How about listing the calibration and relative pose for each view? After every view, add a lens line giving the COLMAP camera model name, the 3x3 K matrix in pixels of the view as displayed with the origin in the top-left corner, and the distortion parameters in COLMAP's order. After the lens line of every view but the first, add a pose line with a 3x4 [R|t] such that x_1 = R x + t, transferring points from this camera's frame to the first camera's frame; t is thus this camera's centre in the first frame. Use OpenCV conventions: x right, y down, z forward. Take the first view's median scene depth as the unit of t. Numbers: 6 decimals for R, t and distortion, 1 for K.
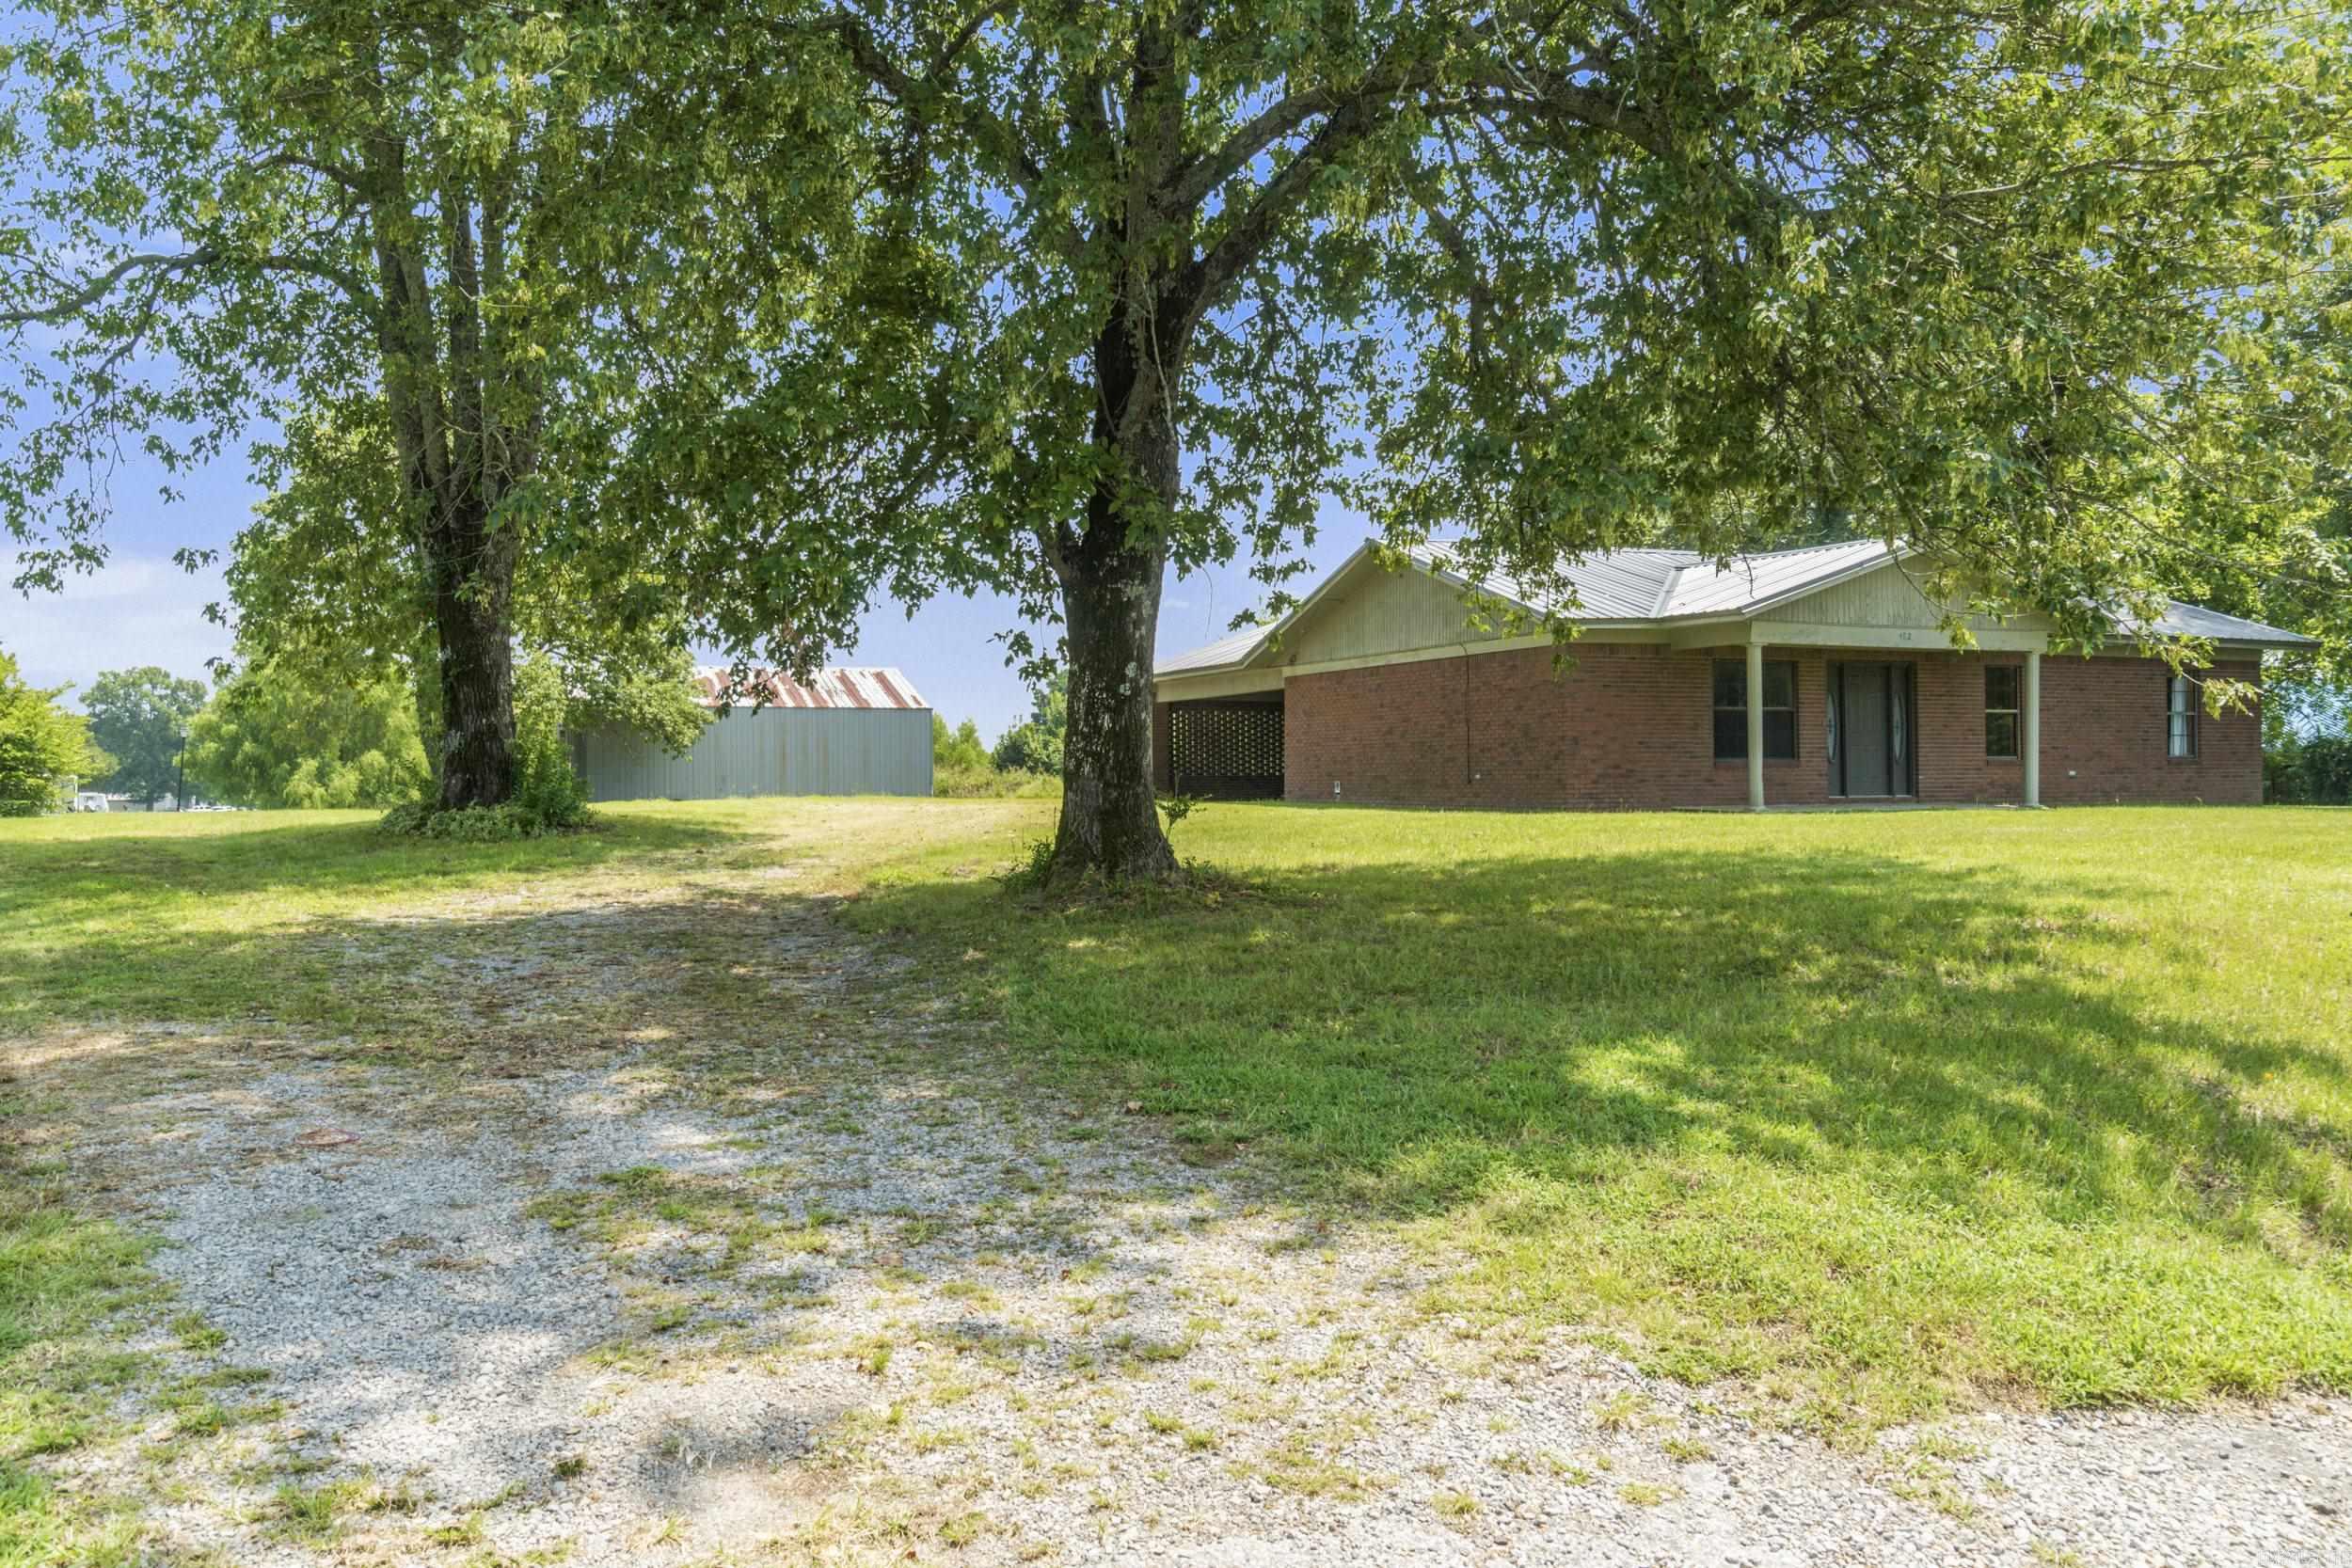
lens RADIAL K [[1755.6, 0, 1176.0], [0, 1755.6, 784.0], [0, 0, 1]] dist [0.010907, 0.005647]
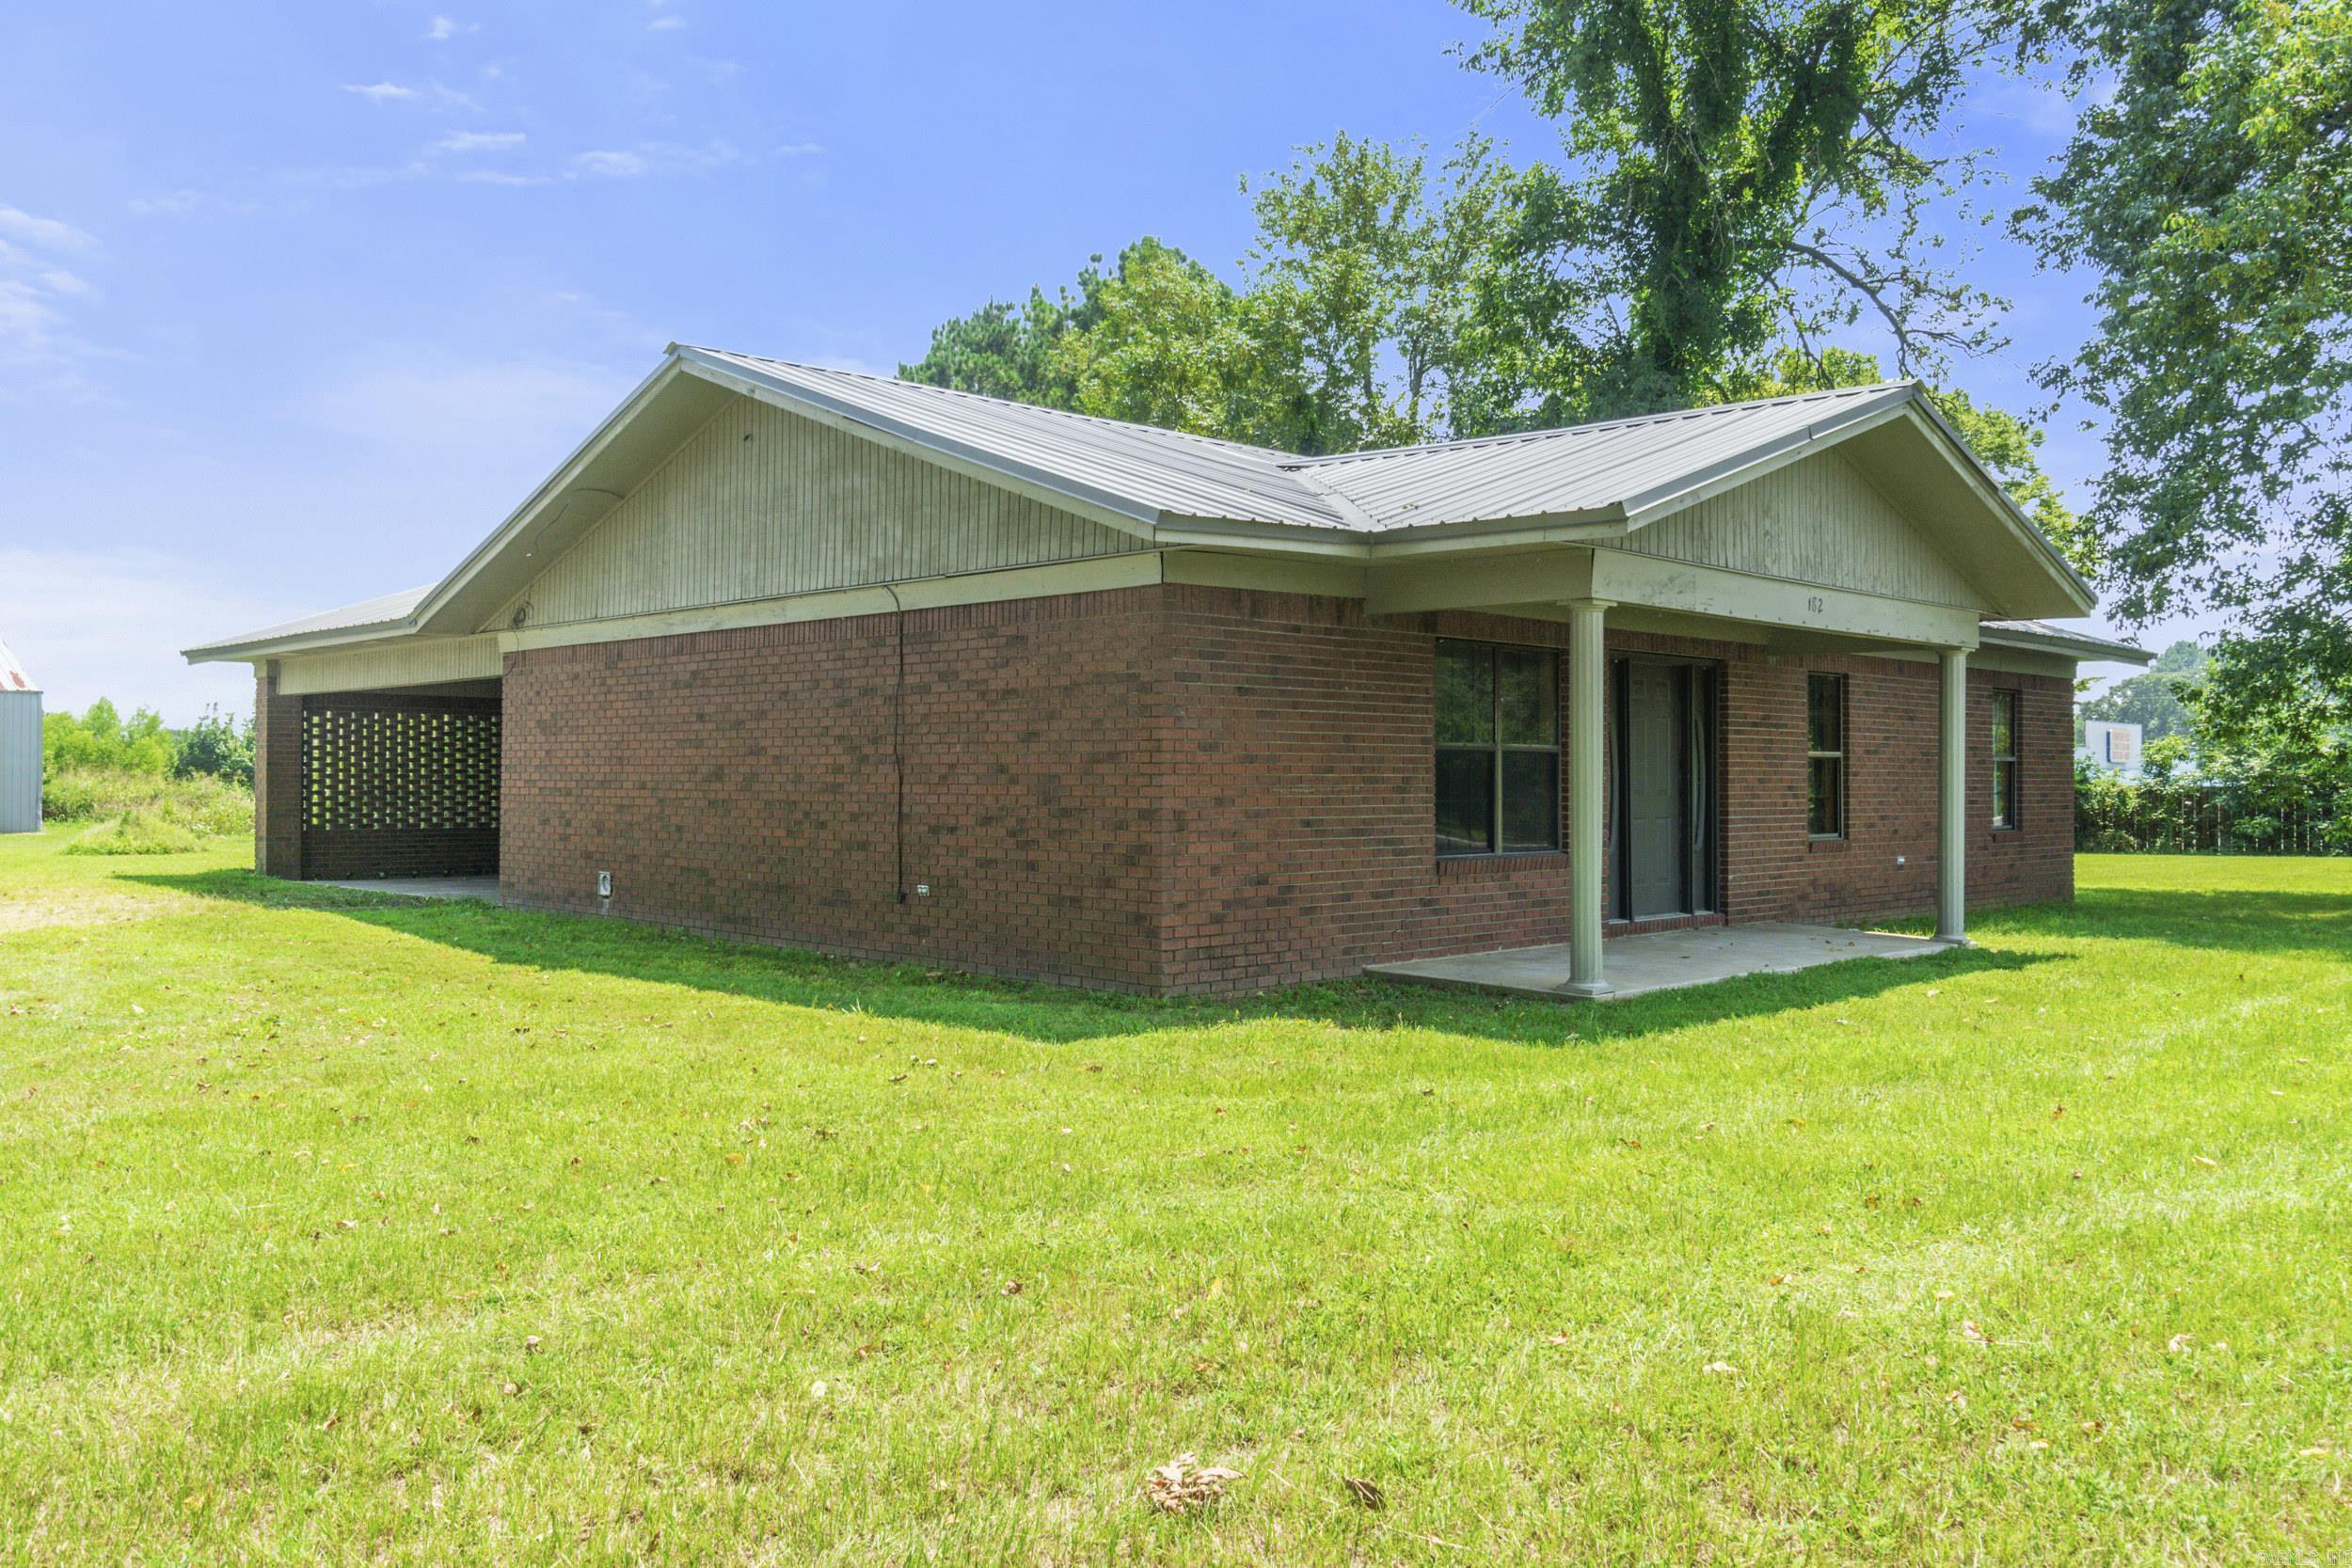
lens RADIAL K [[1755.6, 0, 1176.0], [0, 1755.6, 784.0], [0, 0, 1]] dist [0.010907, 0.005647]
pose [[0.930326, 0.009291, 0.366616, 0.065351], [-0.009527, 0.999954, -0.001165, -0.028363], [-0.366610, -0.002409, 0.930372, 0.532113]]
